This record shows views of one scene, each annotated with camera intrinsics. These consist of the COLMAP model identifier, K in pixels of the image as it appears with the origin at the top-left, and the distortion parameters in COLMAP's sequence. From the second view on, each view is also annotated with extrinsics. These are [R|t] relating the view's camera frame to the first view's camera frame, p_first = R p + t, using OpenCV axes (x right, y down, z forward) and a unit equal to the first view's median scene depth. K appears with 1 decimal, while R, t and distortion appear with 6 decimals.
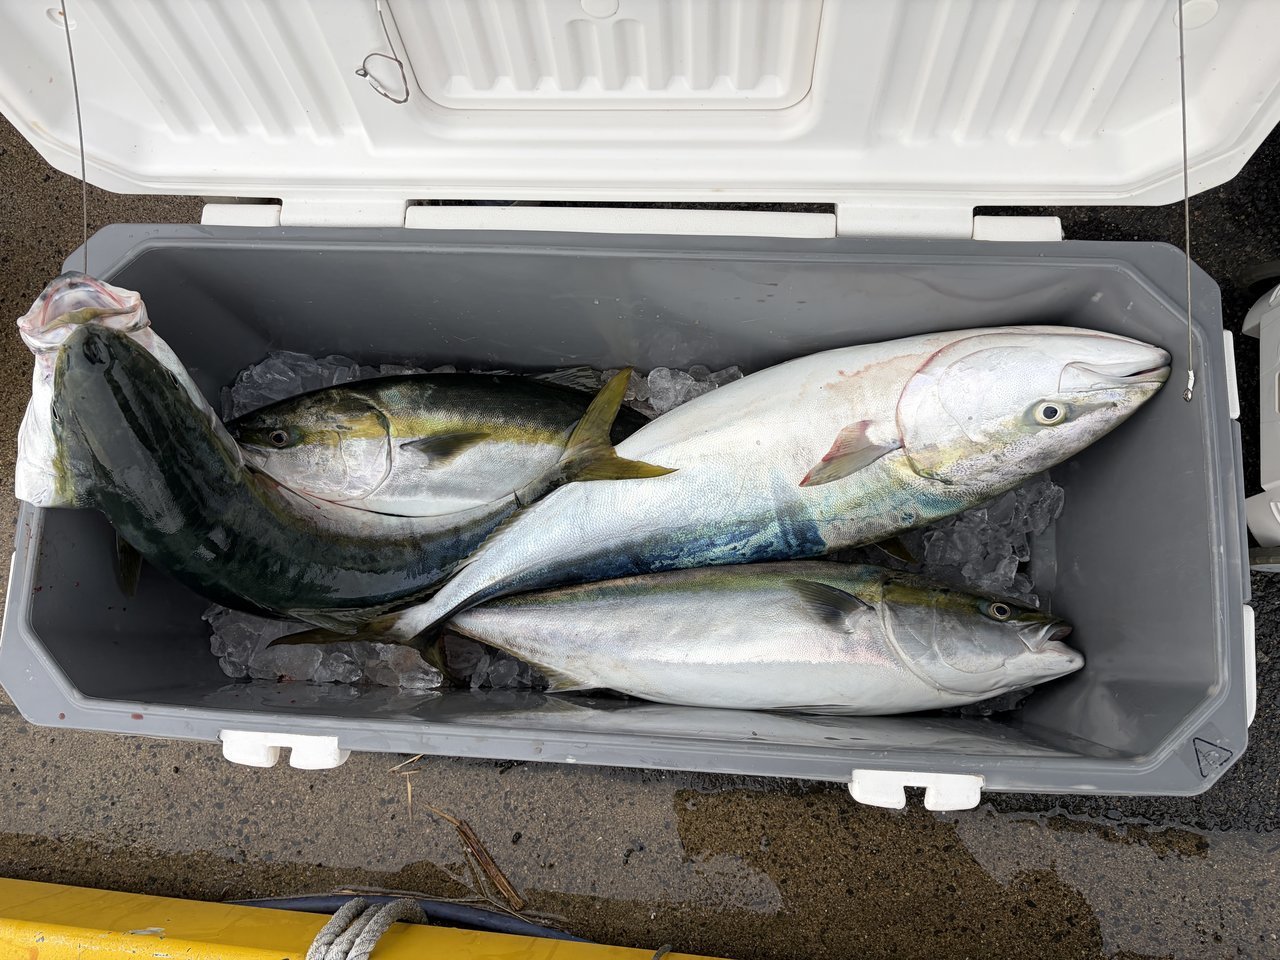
lens RADIAL K [[976.8, 0, 640.0], [0, 976.8, 480.0], [0, 0, 1]] dist [0.073622, -0.132411]
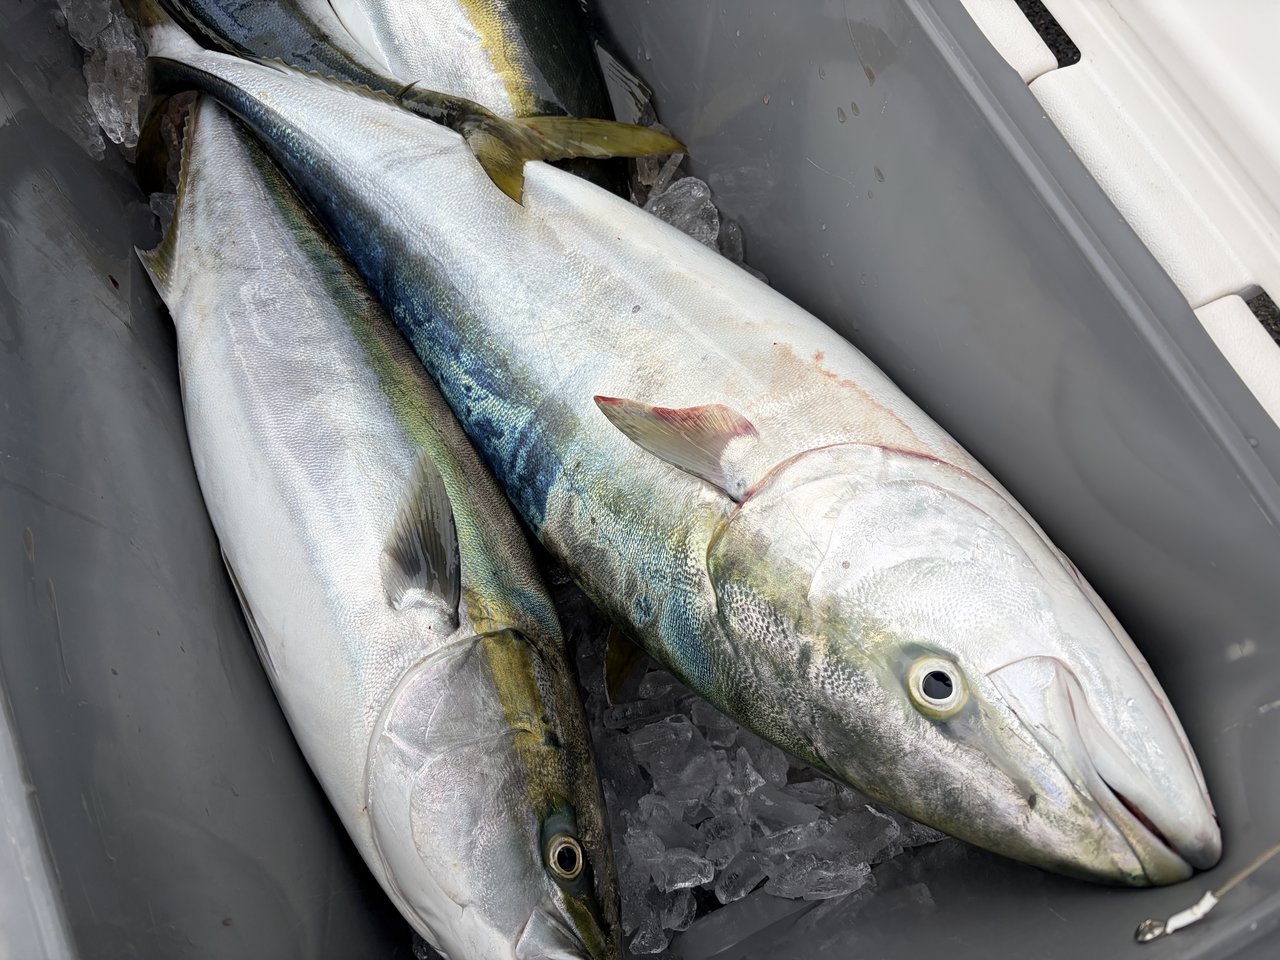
lens RADIAL K [[976.8, 0, 640.0], [0, 976.8, 480.0], [0, 0, 1]] dist [0.073622, -0.132411]
pose [[0.471443, 0.852948, -0.224099, 0.329792], [-0.870639, 0.490620, 0.035776, -0.012396], [0.140463, 0.178243, 0.973909, 0.477631]]
